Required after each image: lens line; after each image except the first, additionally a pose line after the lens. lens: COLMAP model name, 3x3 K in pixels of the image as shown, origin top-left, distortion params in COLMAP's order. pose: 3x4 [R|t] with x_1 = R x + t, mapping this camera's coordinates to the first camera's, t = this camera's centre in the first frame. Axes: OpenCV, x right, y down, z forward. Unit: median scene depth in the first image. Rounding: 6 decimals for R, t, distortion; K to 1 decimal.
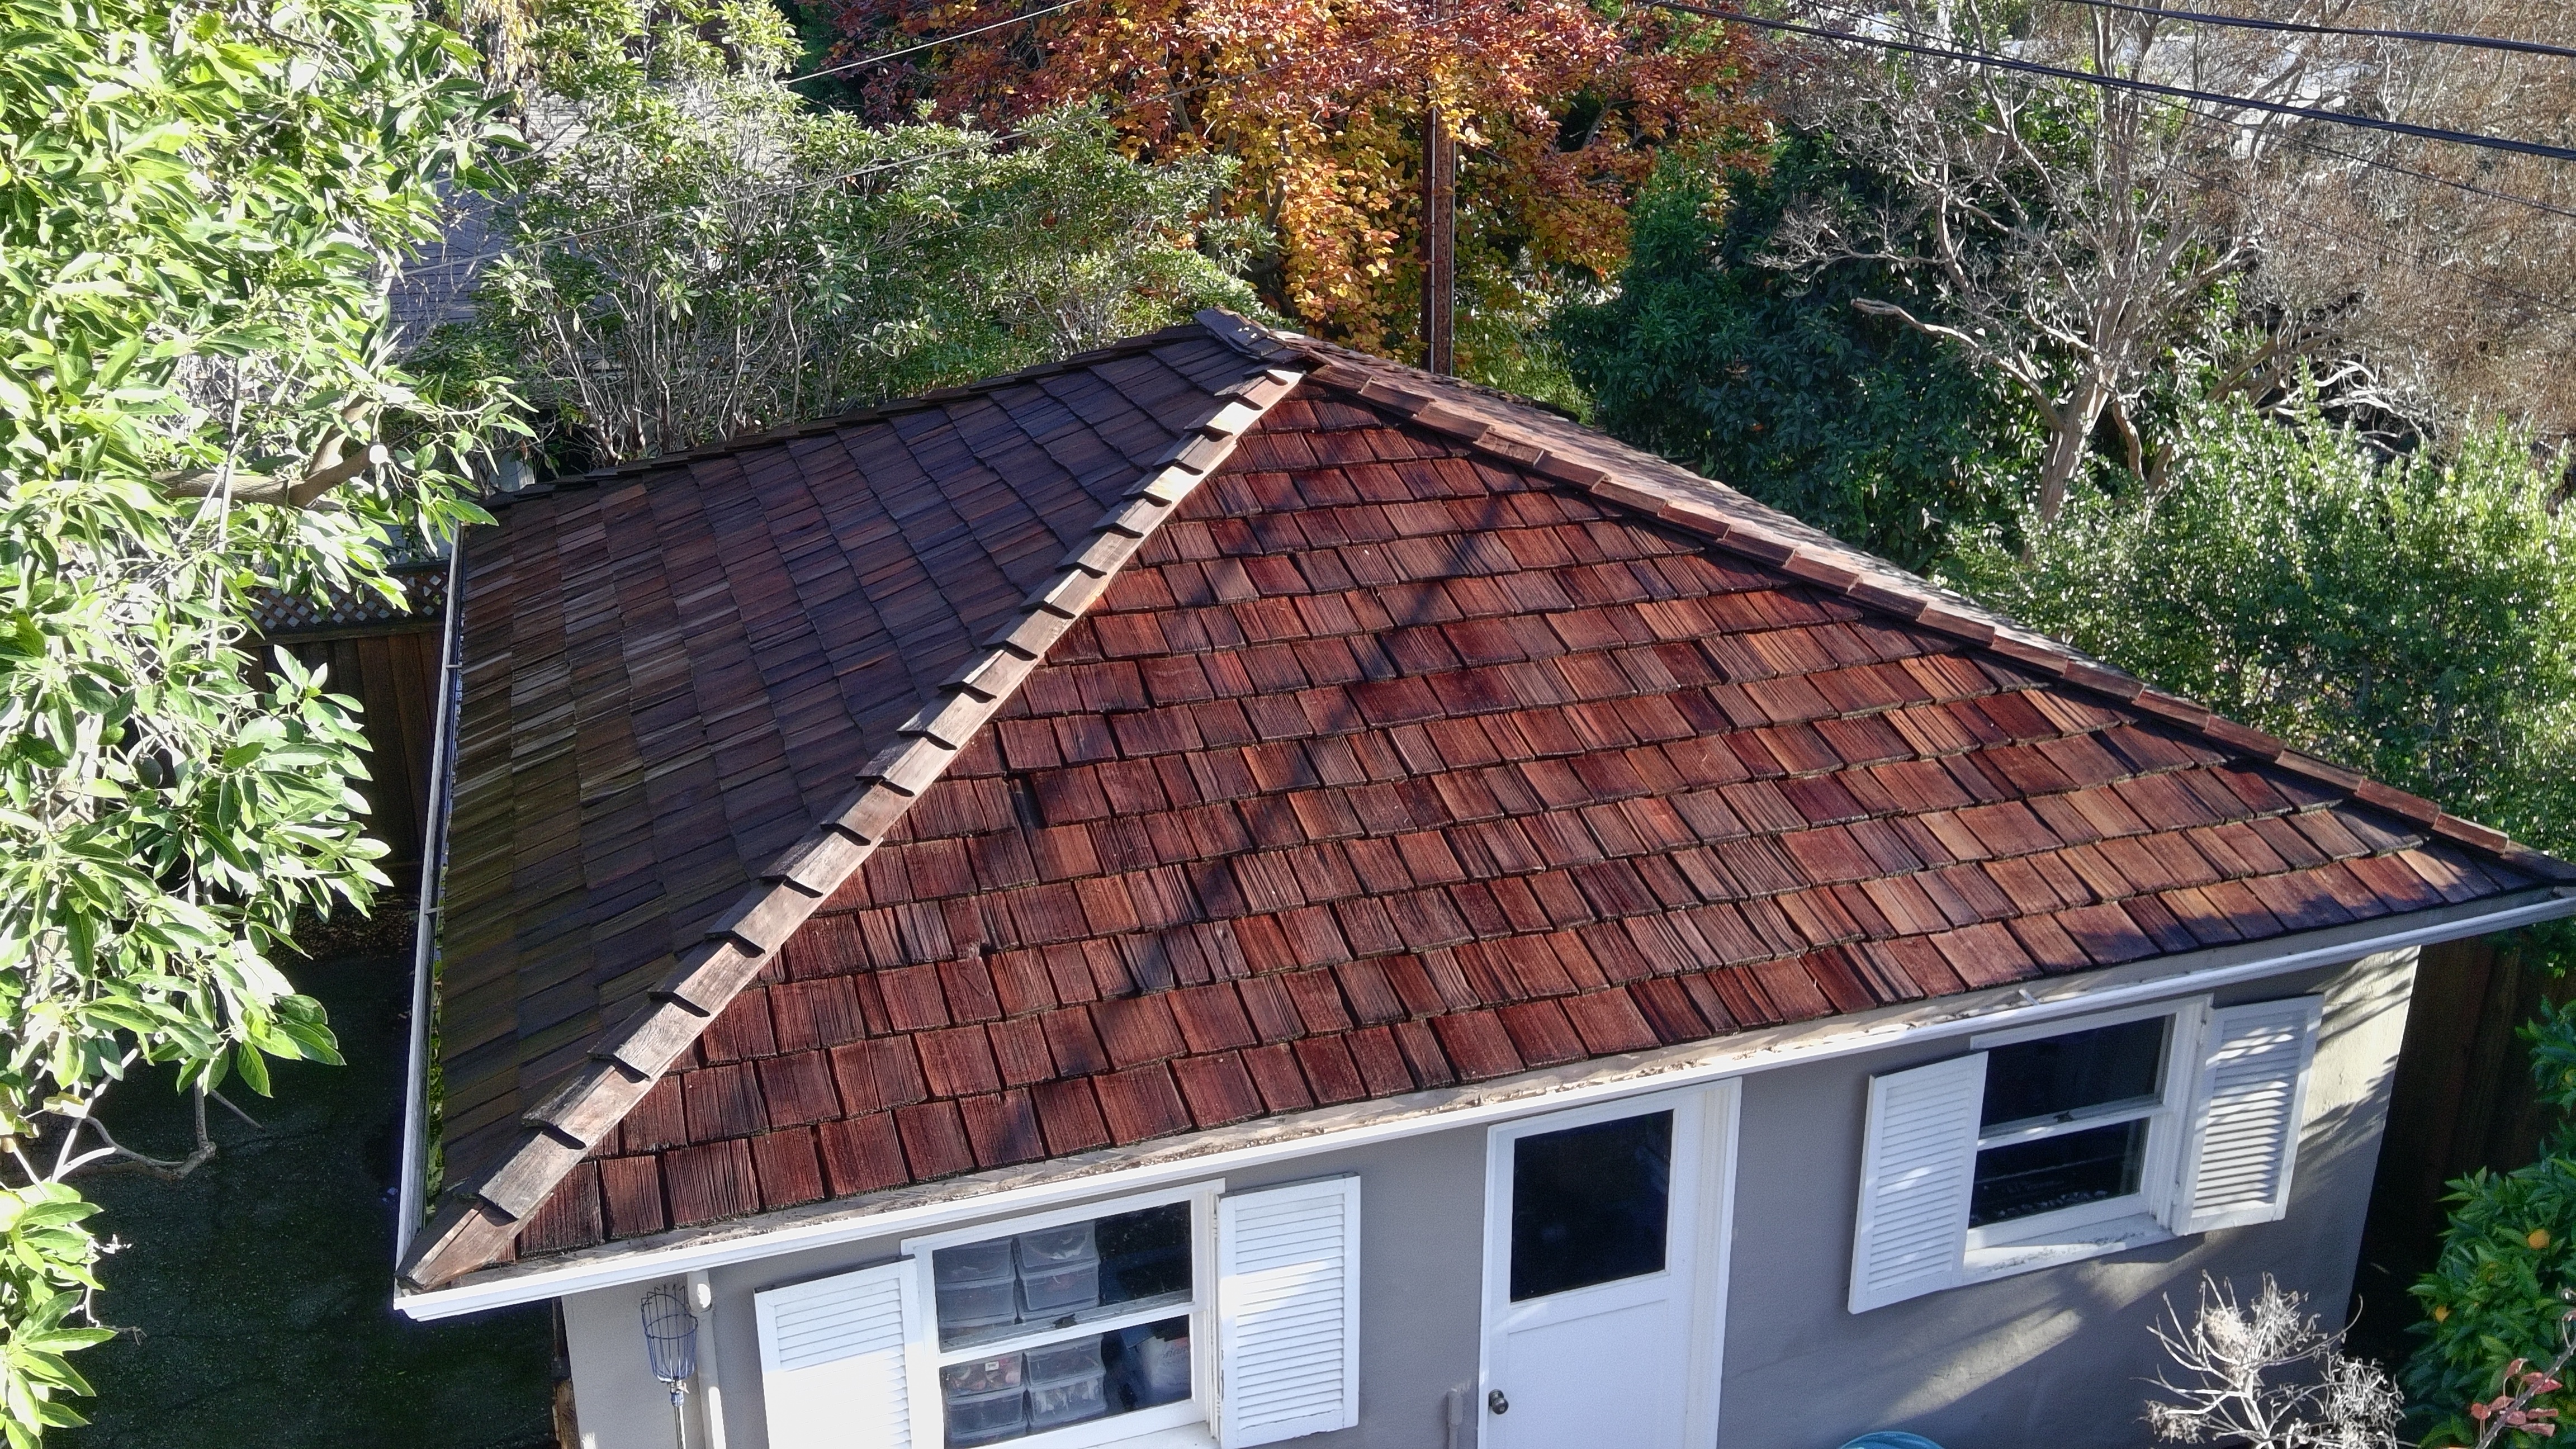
lens RADIAL K [[2163.1, 0, 1279.9], [0, 2163.1, 727.7], [0, 0, 1]] dist [0.110938, -0.172808]
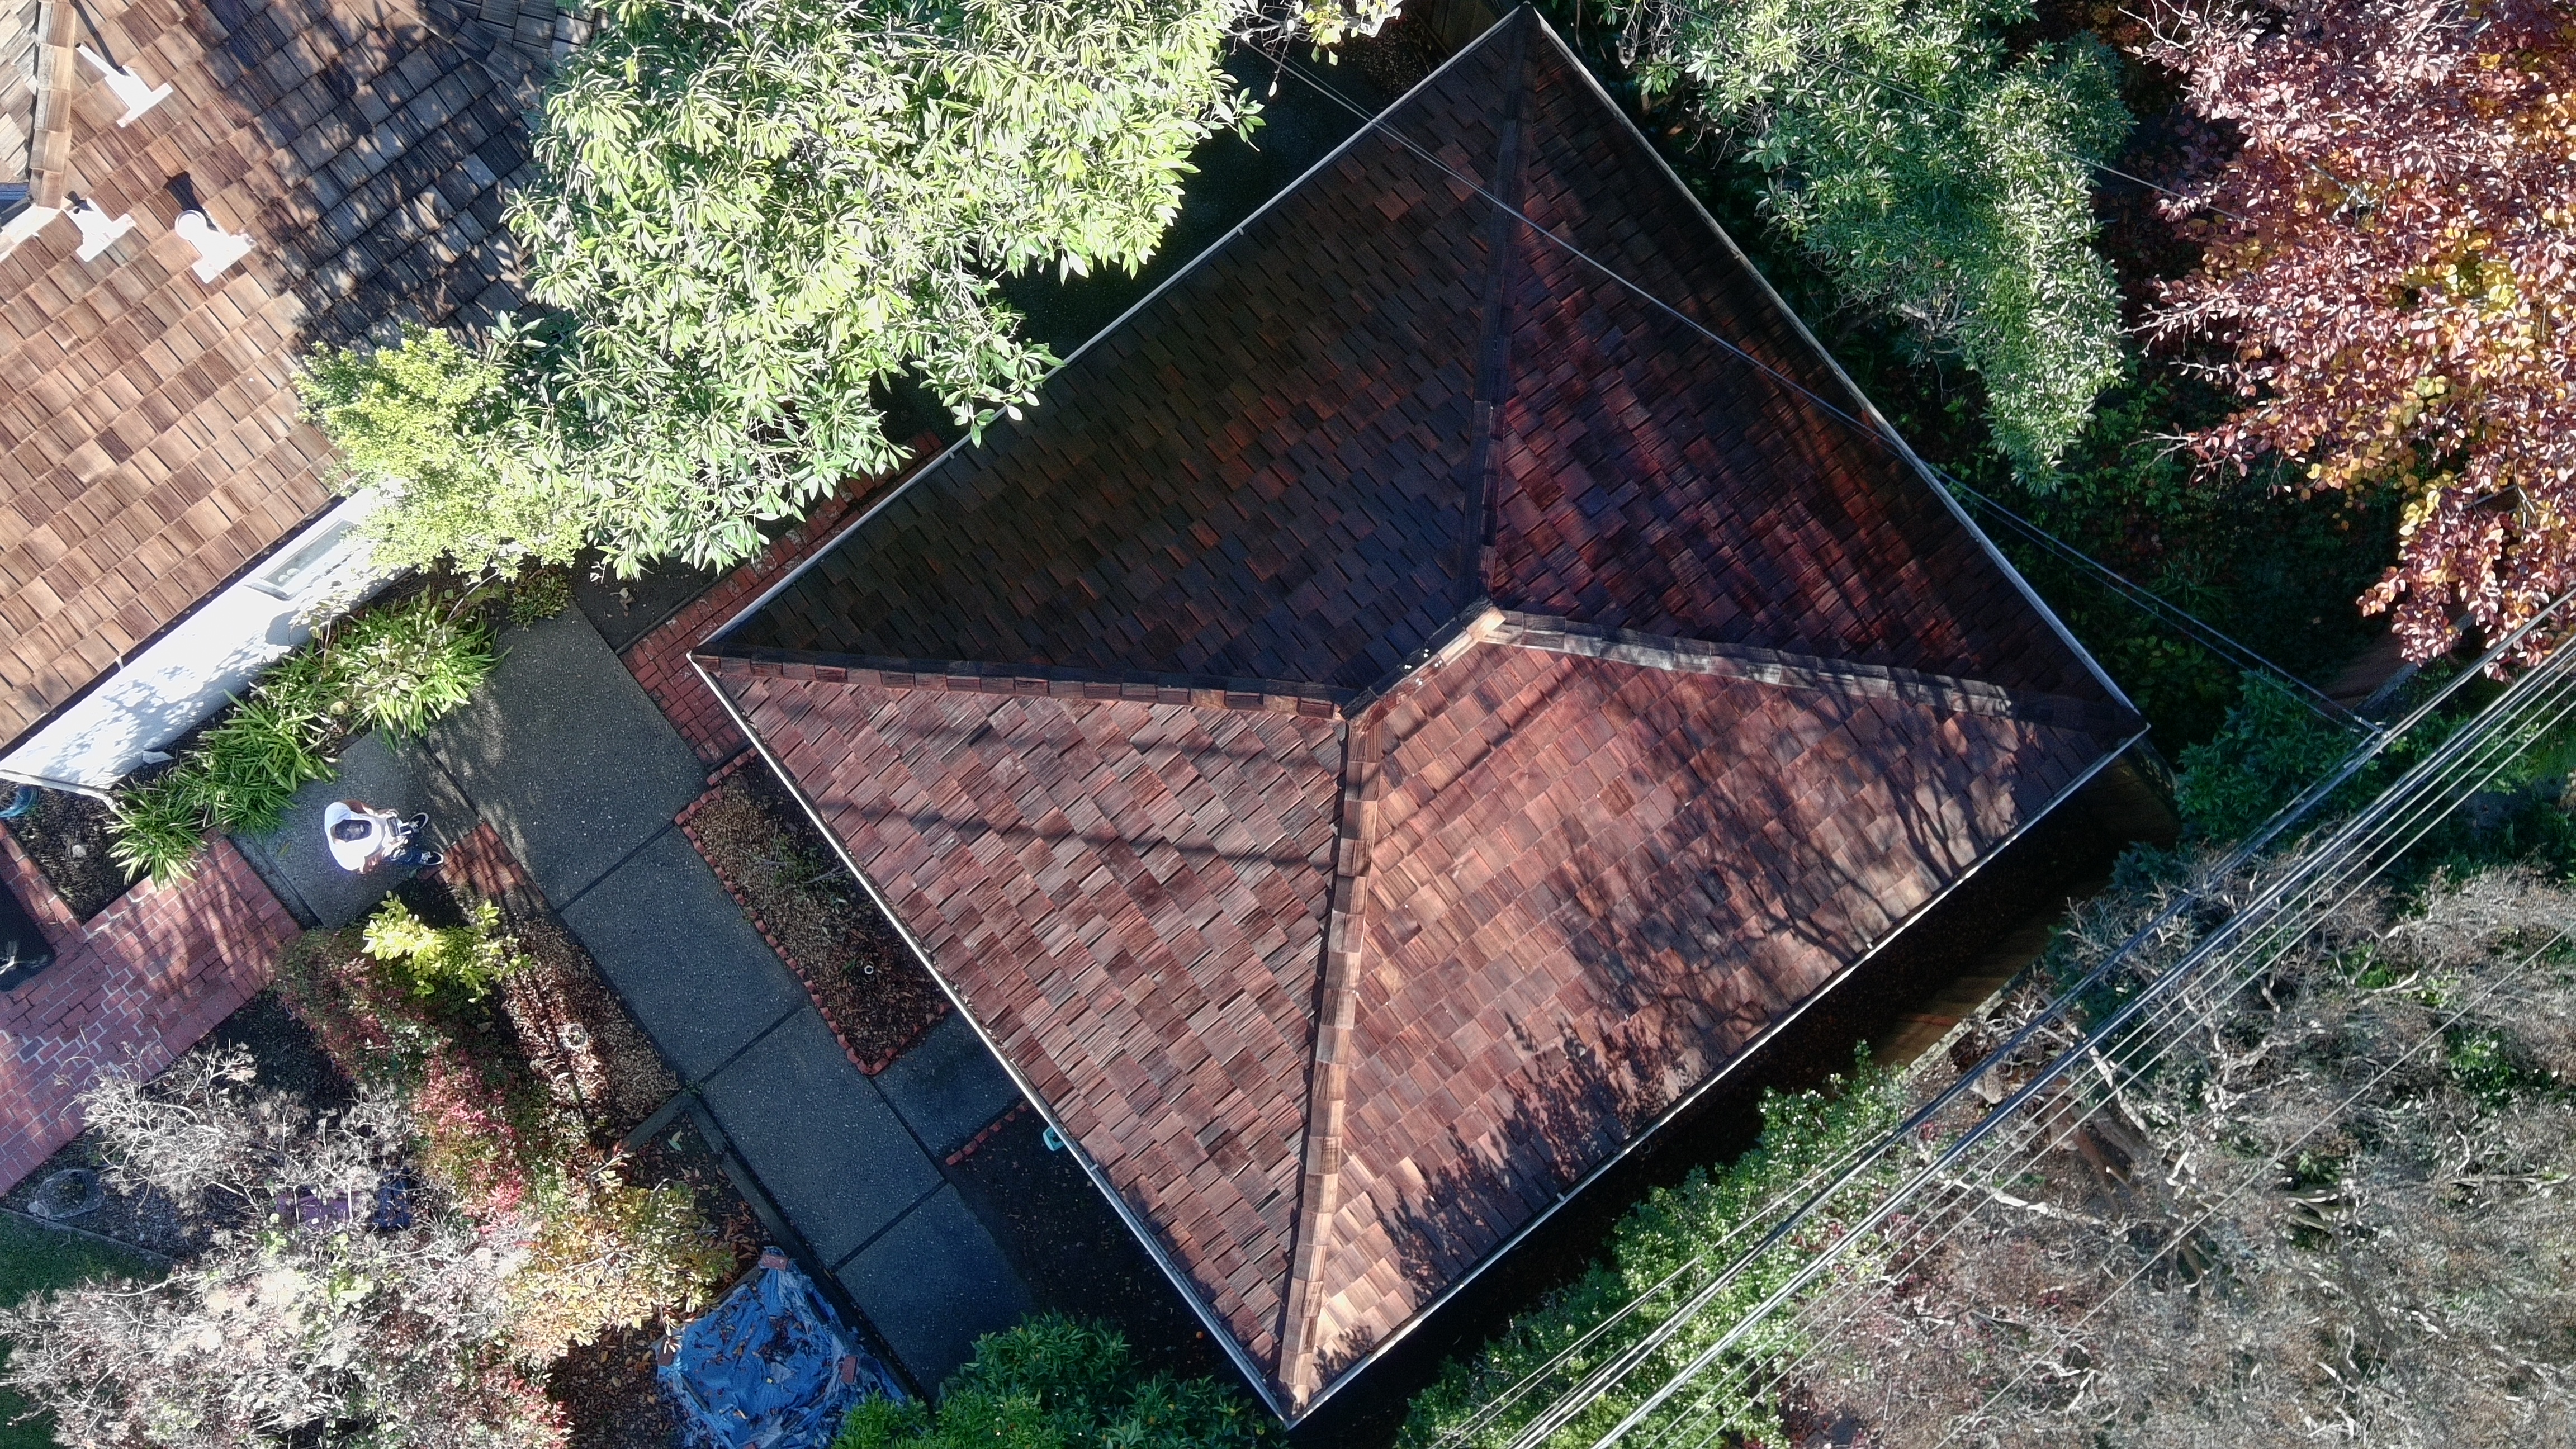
lens RADIAL K [[2163.1, 0, 1267.0], [0, 2163.1, 749.4], [0, 0, 1]] dist [0.110938, -0.172808]
pose [[0.342718, 0.935740, -0.083275, 0.168251], [-0.329632, 0.202788, 0.922074, -1.915840], [0.879708, -0.288561, 0.377949, 0.382862]]
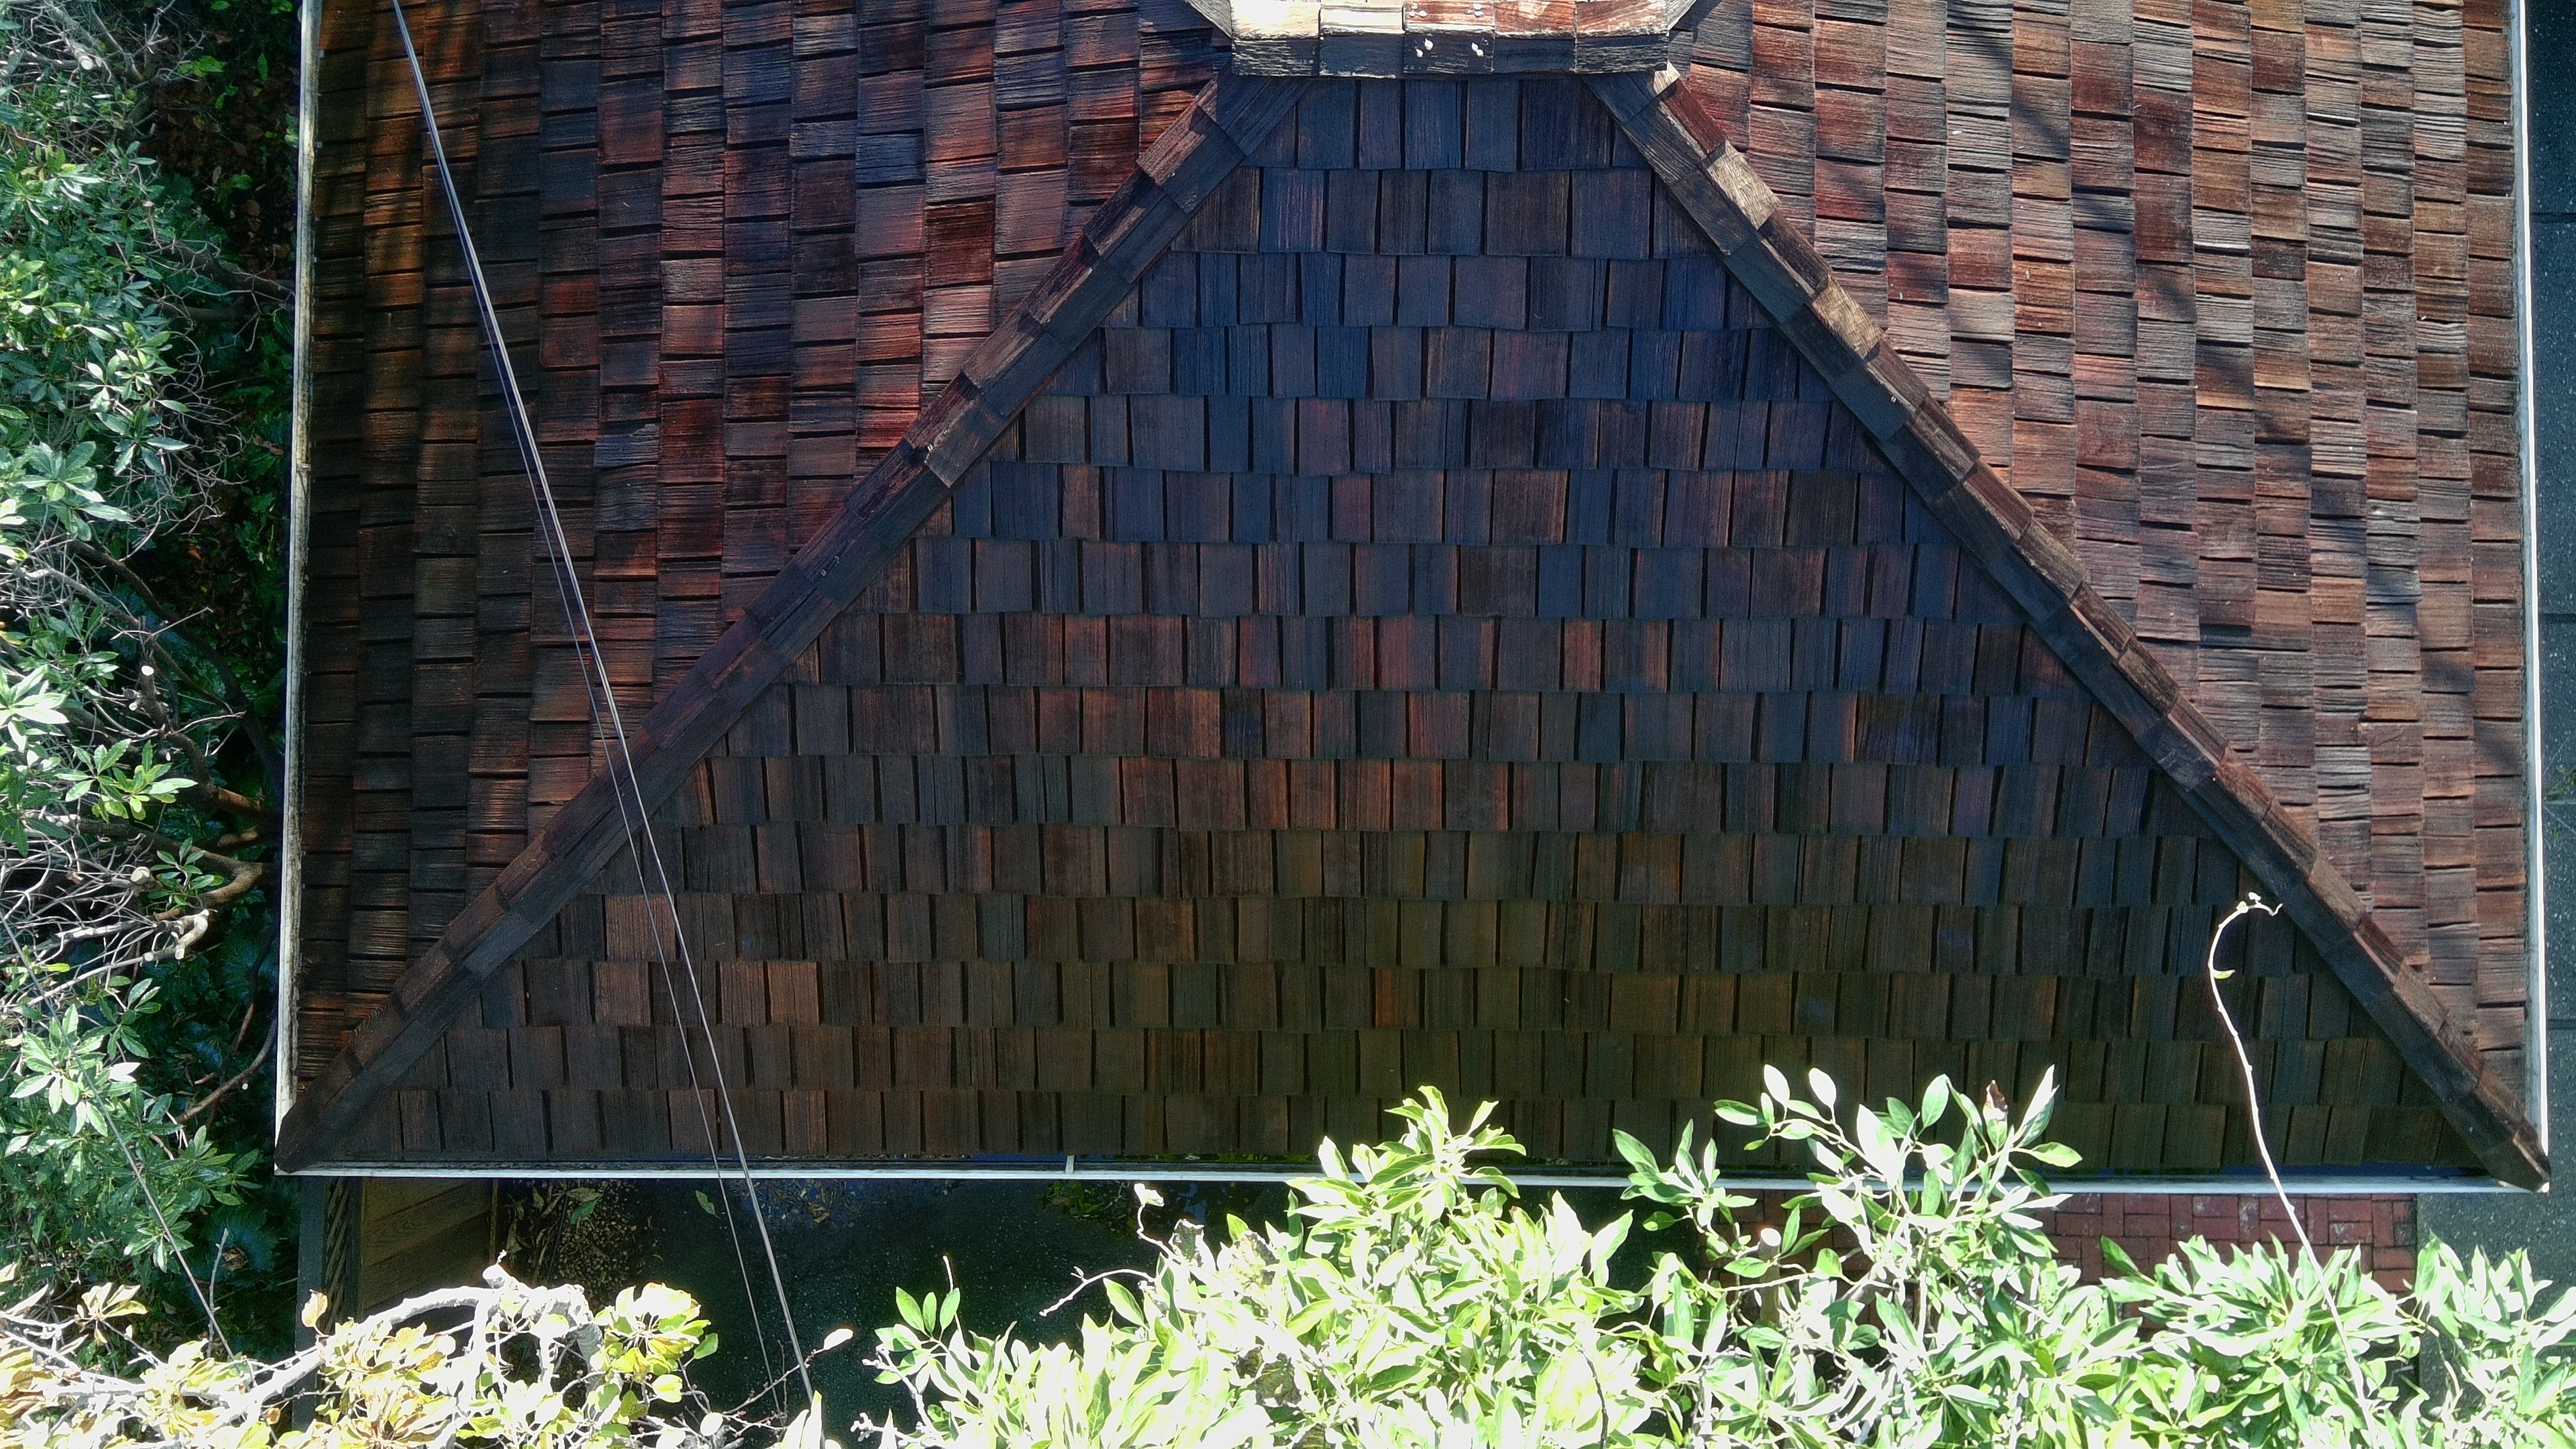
lens RADIAL K [[2163.1, 0, 1249.7], [0, 2163.1, 760.6], [0, 0, 1]] dist [0.110938, -0.172808]
pose [[0.324459, -0.944533, 0.050831, -0.342020], [0.334273, 0.164766, 0.927962, -0.980405], [-0.884866, -0.284095, 0.369192, 0.921427]]
